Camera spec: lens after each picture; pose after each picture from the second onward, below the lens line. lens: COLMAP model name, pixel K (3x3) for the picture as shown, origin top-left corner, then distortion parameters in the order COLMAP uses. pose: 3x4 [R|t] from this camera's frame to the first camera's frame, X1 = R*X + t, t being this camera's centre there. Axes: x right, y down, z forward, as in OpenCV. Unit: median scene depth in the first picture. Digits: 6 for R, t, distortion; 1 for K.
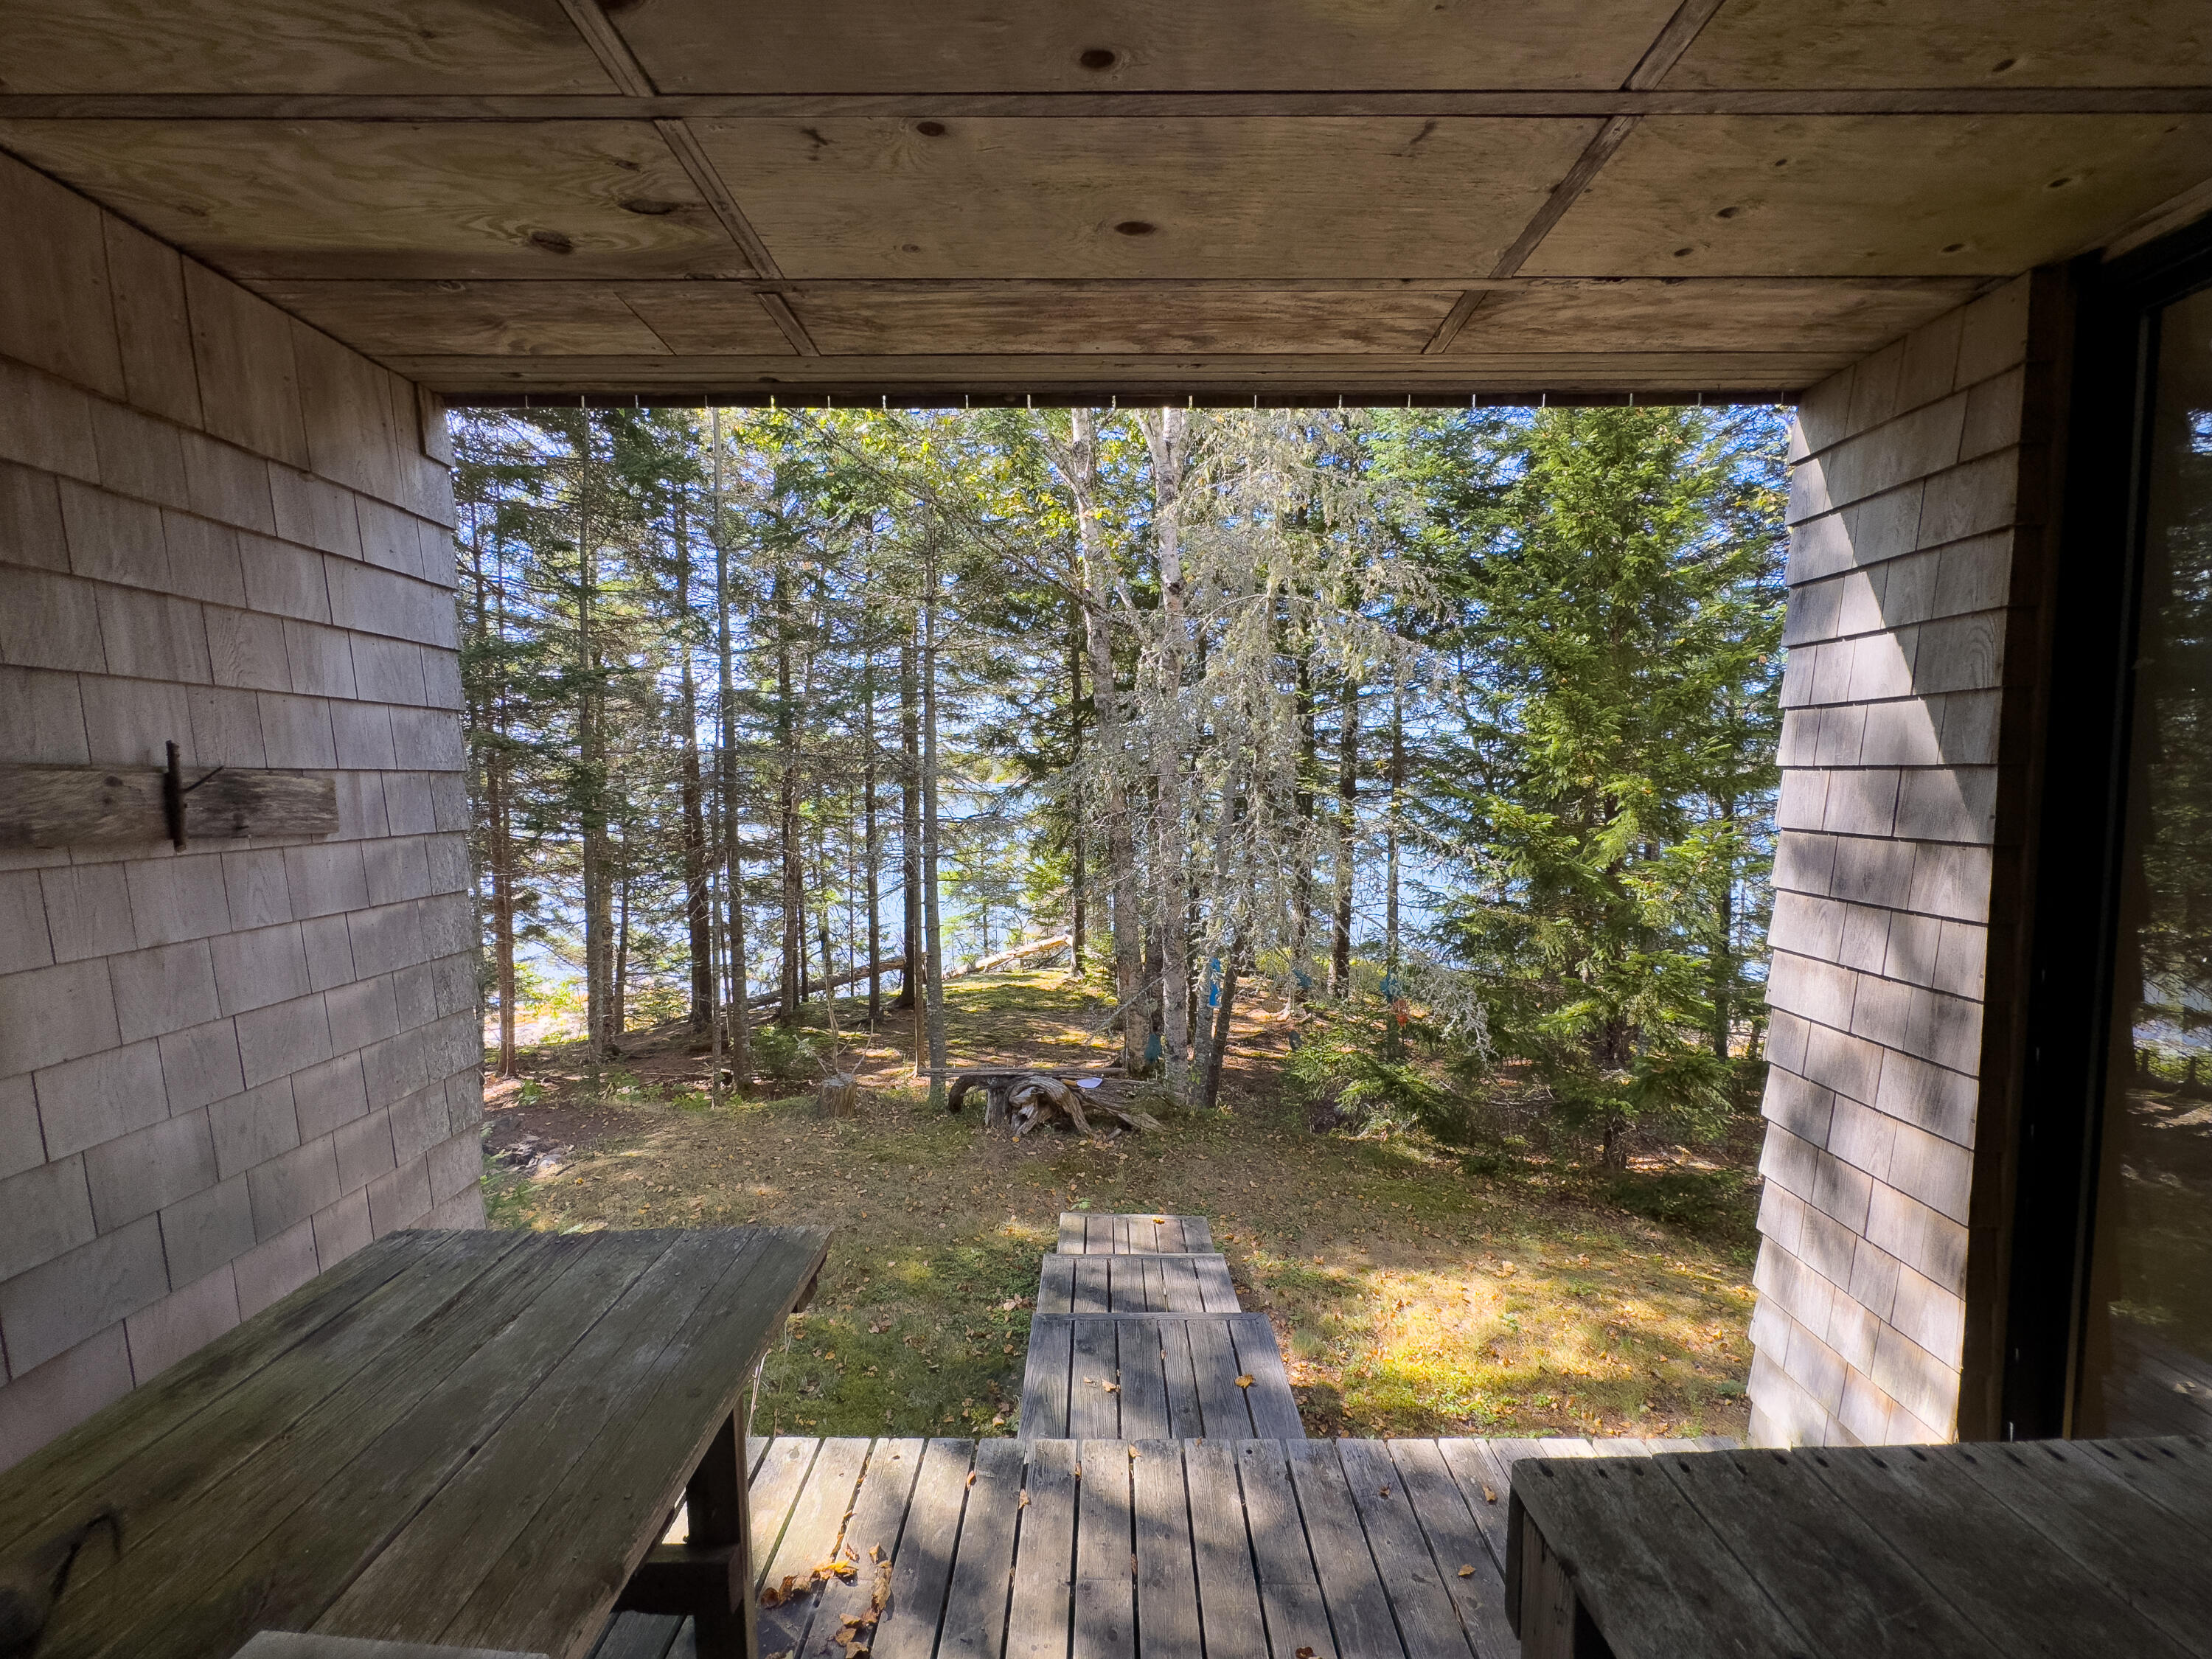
lens RADIAL K [[882.7, 0, 1112.9], [0, 882.7, 833.0], [0, 0, 1]] dist [-0.002733, 0.000236]
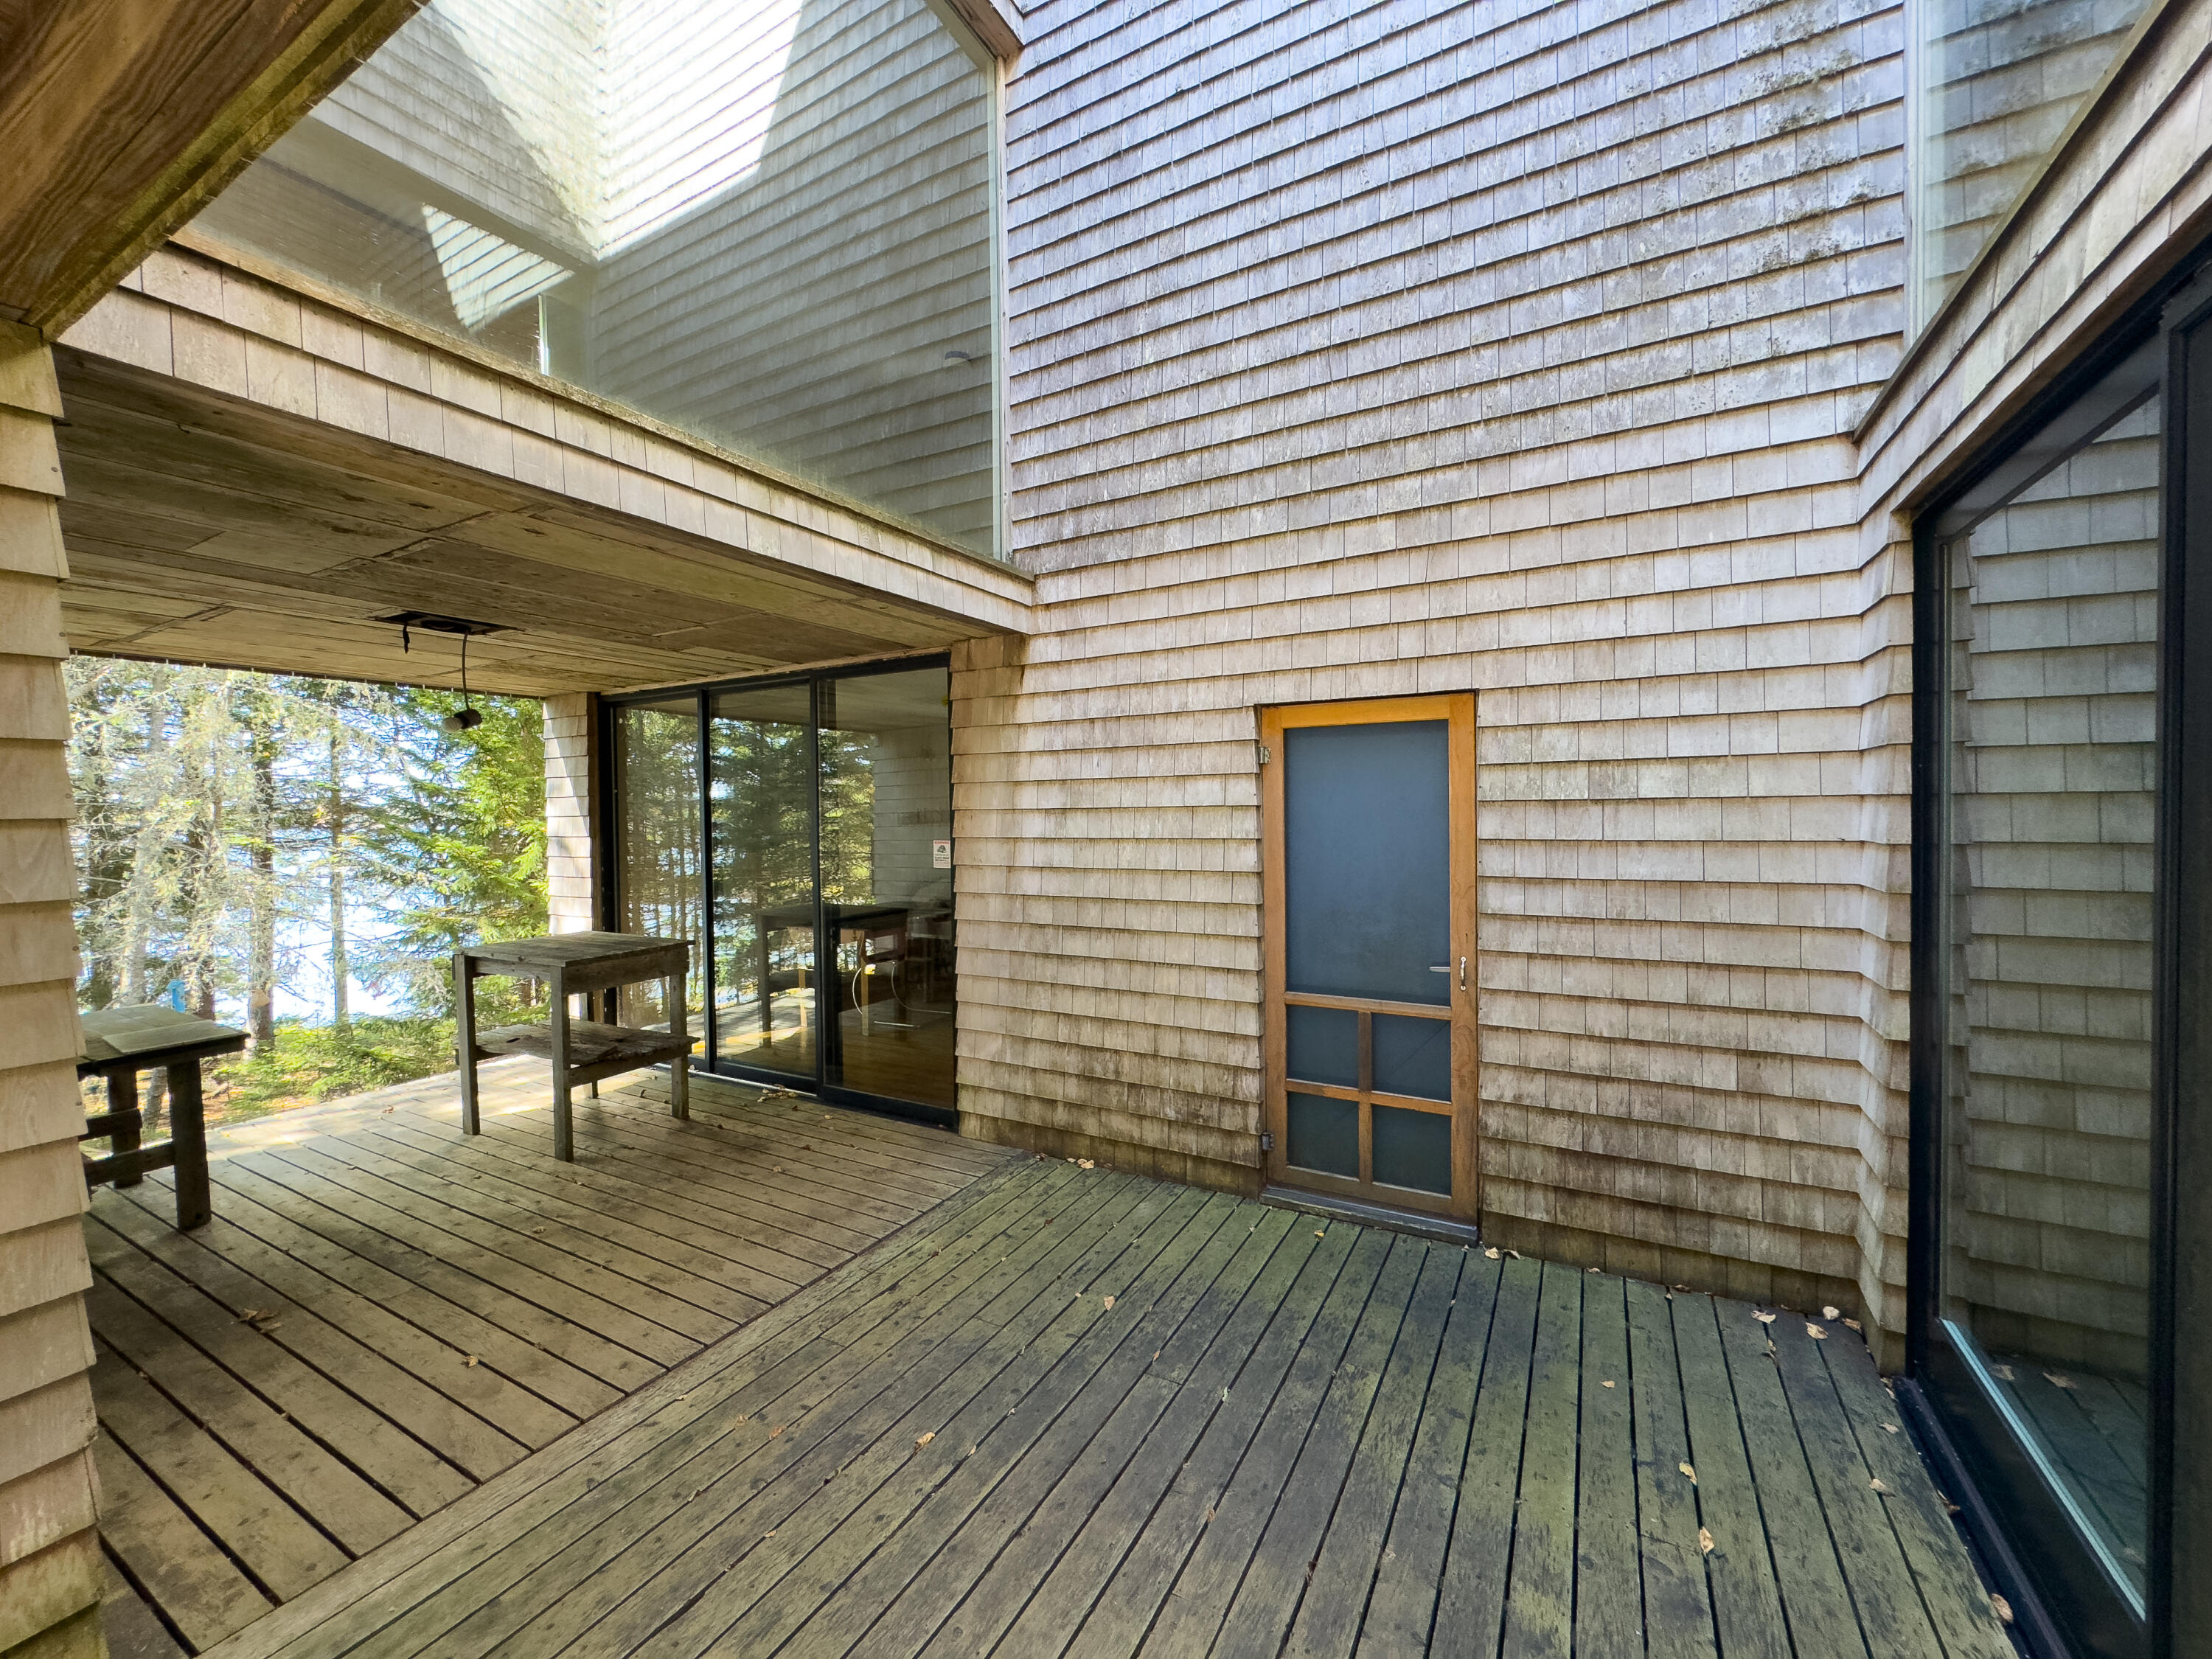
lens RADIAL K [[882.7, 0, 1112.6], [0, 882.7, 831.0], [0, 0, 1]] dist [-0.002733, 0.000236]
pose [[0.486842, -0.022075, 0.873211, -0.290832], [0.071663, 0.997320, -0.014742, 0.050612], [-0.870545, 0.069754, 0.487119, -0.661239]]
